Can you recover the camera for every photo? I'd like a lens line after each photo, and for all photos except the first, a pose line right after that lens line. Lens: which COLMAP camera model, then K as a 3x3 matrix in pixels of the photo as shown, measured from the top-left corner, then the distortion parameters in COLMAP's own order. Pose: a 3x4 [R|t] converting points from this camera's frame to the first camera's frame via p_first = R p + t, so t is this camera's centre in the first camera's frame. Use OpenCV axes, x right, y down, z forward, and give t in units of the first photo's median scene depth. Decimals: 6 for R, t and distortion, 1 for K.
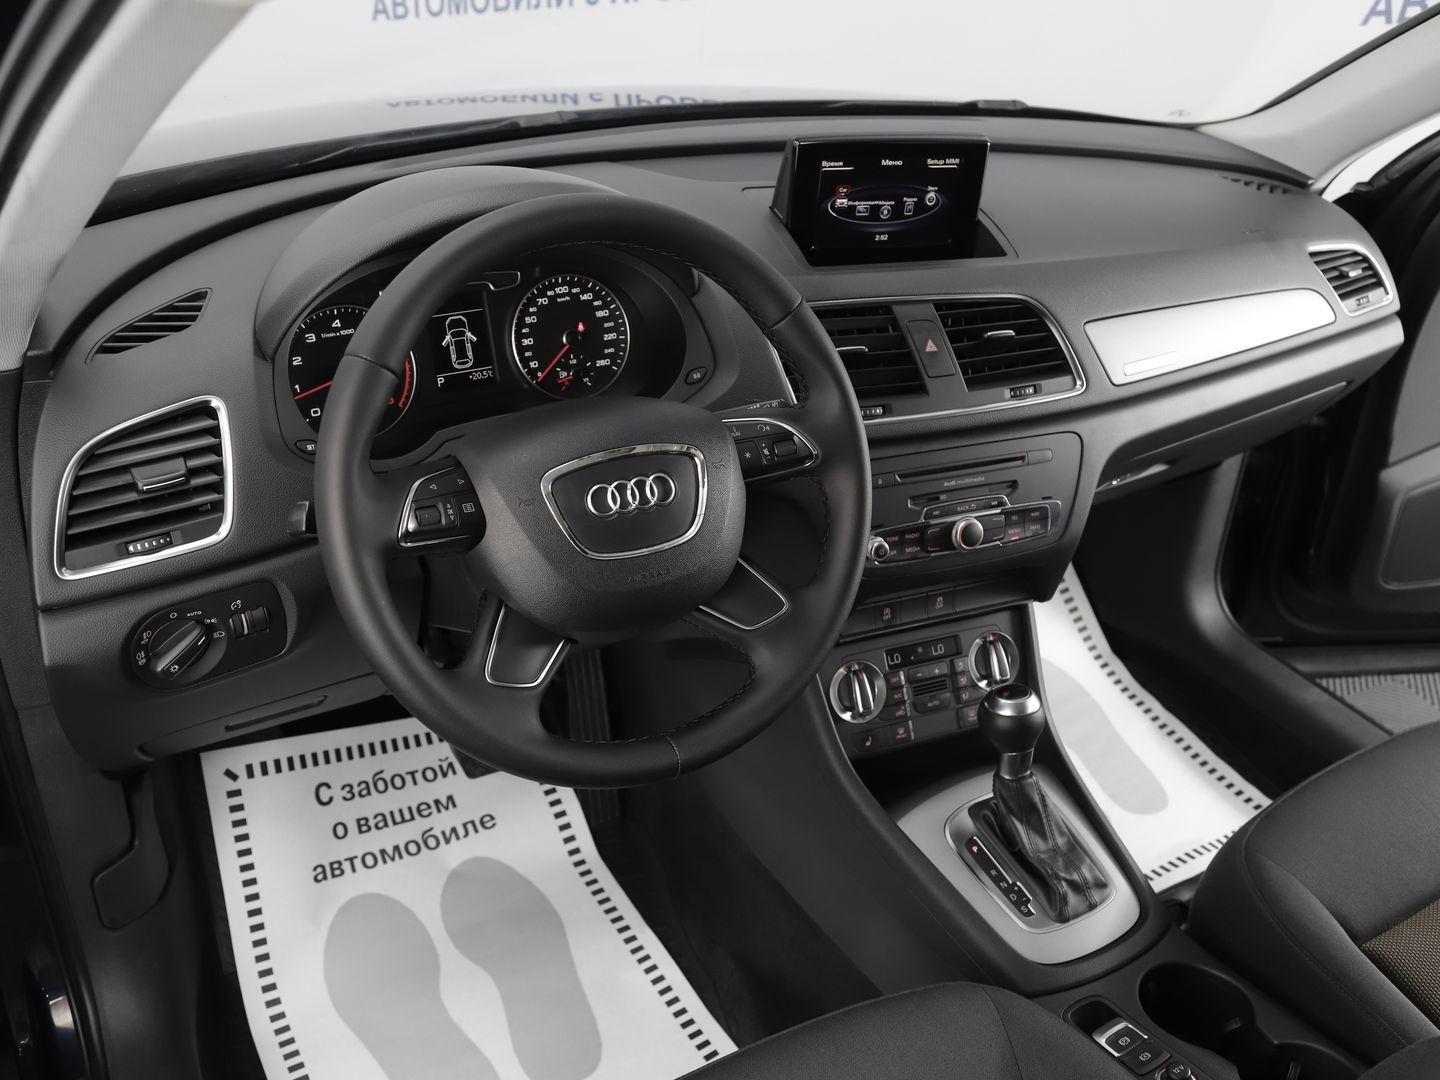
lens RADIAL K [[1238.9, 0, 720.0], [0, 1238.9, 540.0], [0, 0, 1]] dist [-0.105850, 0.112428]
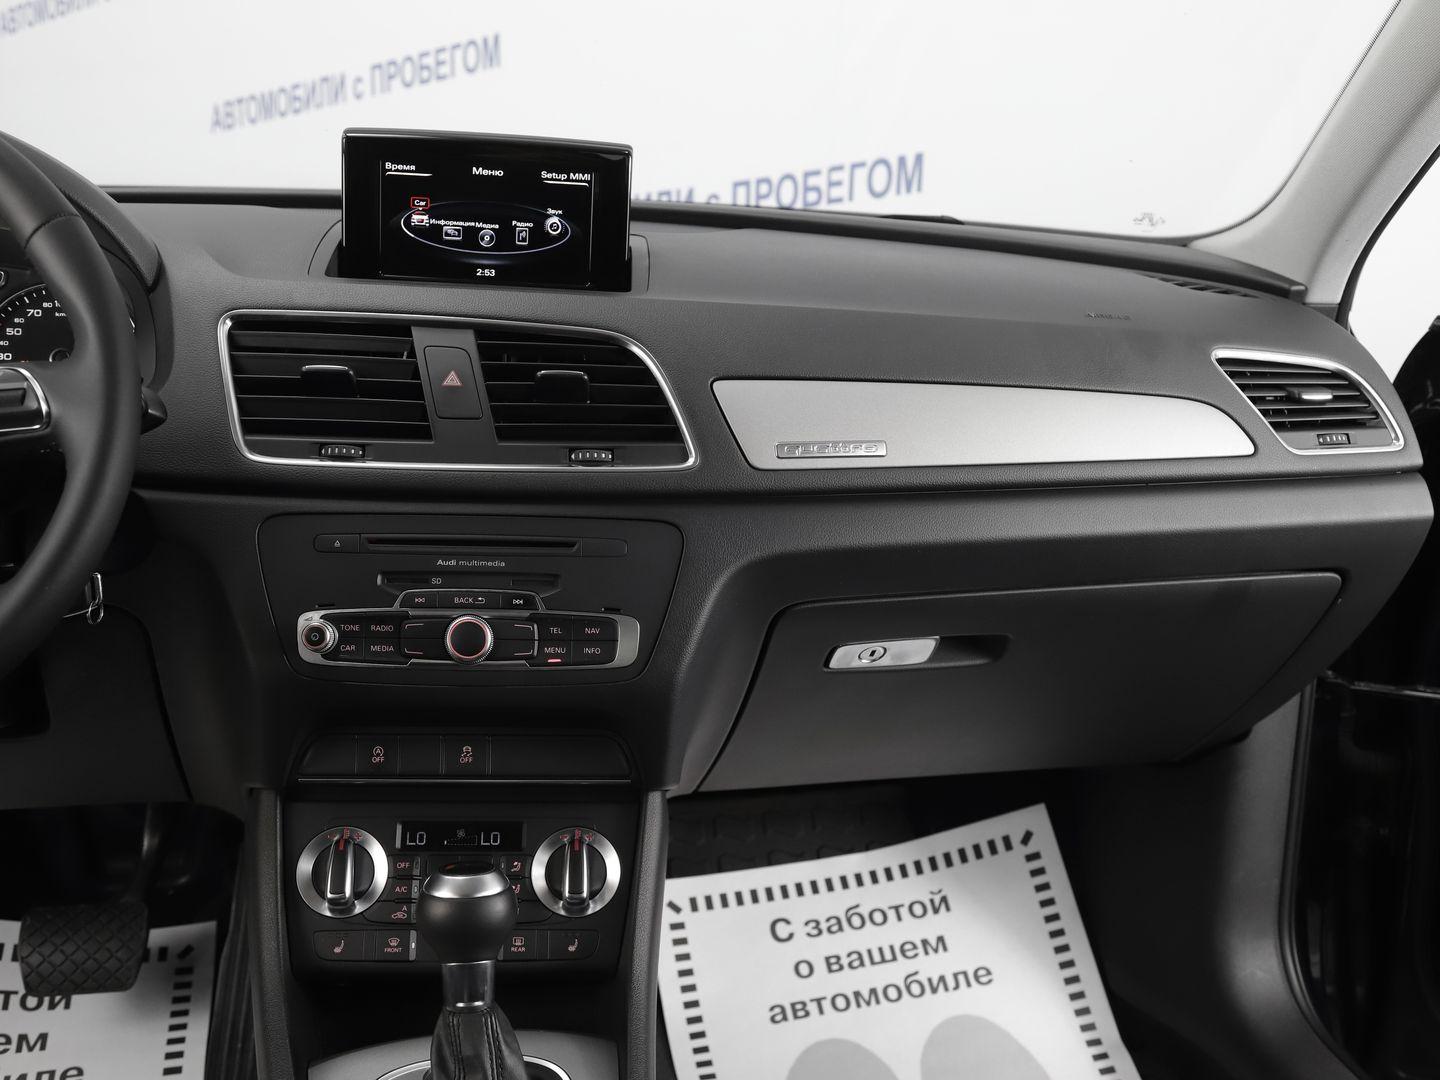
lens RADIAL K [[1535.4, 0, 720.0], [0, 1535.4, 540.0], [0, 0, 1]] dist [-0.011990, 0.037633]
pose [[0.949830, 0.060693, -0.306822, 0.582853], [-0.149158, 0.950150, -0.273800, 0.154447], [0.274910, 0.305828, 0.911534, 0.224565]]
